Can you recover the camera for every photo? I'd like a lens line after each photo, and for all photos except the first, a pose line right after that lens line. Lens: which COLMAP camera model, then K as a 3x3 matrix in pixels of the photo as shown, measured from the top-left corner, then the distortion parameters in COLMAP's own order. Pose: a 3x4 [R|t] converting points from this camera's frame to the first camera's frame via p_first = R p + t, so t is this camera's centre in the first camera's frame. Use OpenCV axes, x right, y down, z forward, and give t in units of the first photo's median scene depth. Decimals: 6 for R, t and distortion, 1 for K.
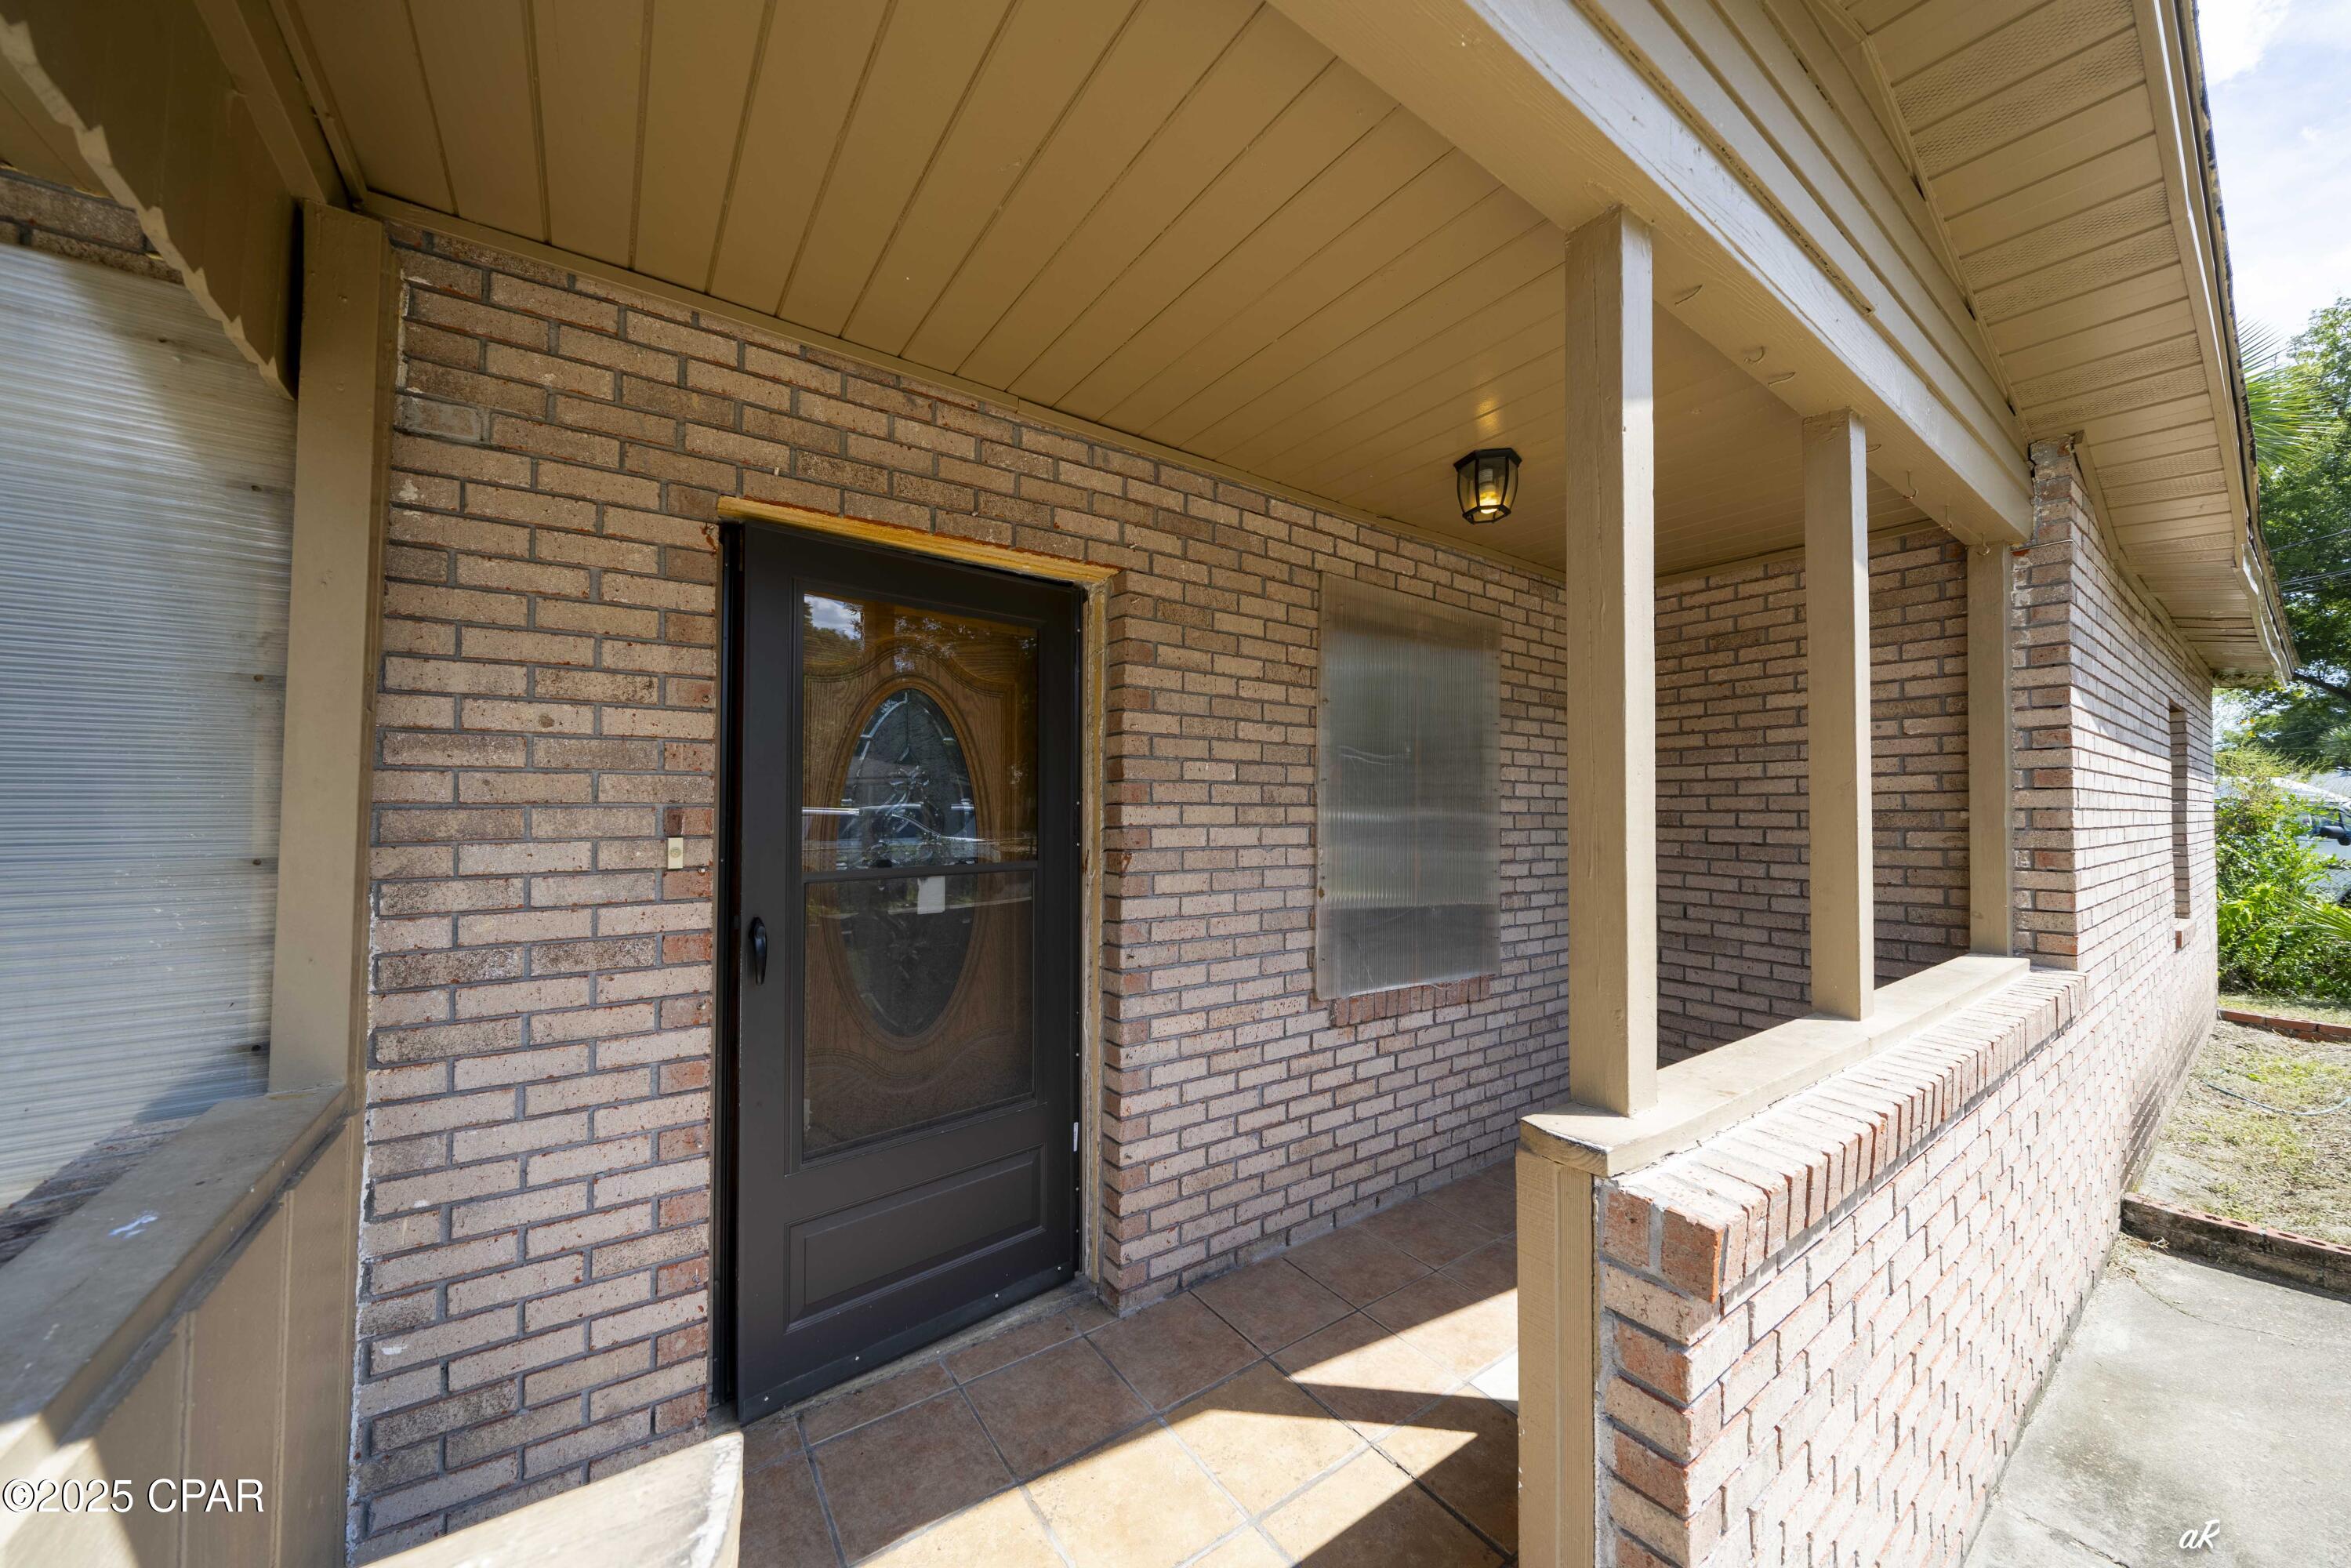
lens RADIAL K [[813.3, 0, 1169.7], [0, 813.3, 787.8], [0, 0, 1]] dist [0.000055, 0.000007]
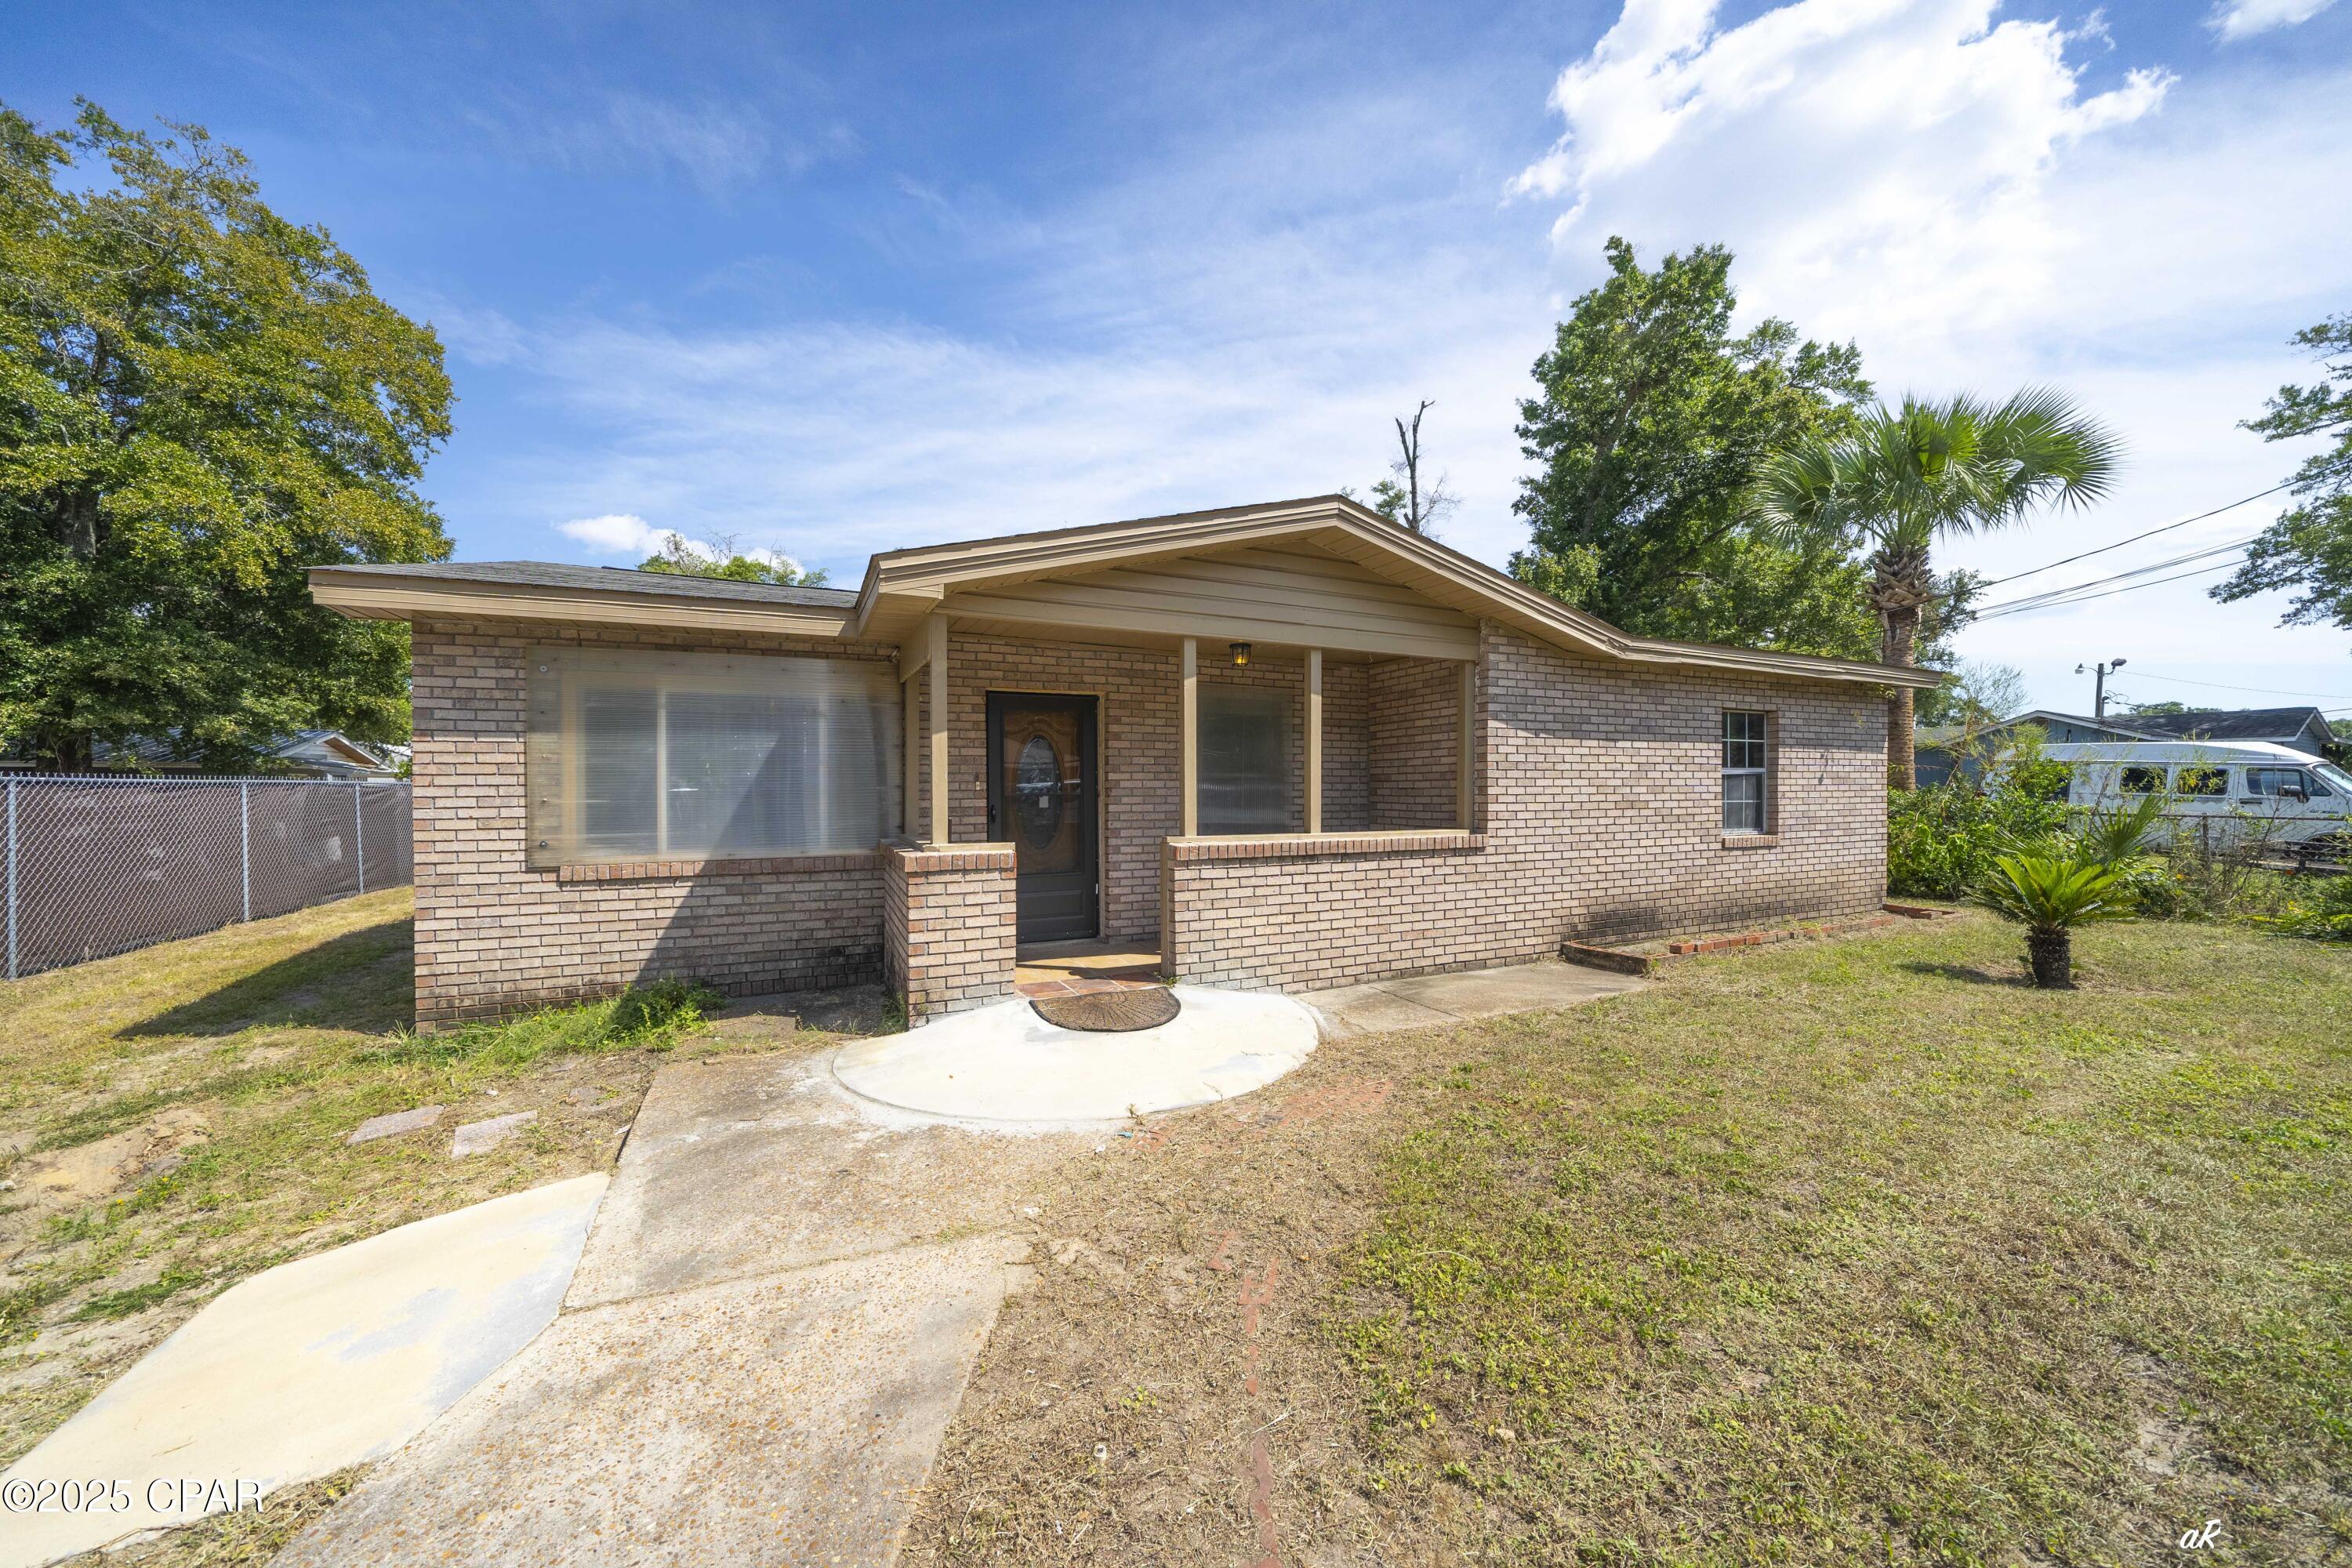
lens RADIAL K [[813.7, 0, 1177.8], [0, 813.7, 784.6], [0, 0, 1]] dist [0.000055, 0.000007]
pose [[0.986288, -0.009200, -0.164776, 0.665863], [0.013069, 0.999663, 0.022413, 0.001405], [0.164515, -0.024260, 0.986076, -1.838359]]
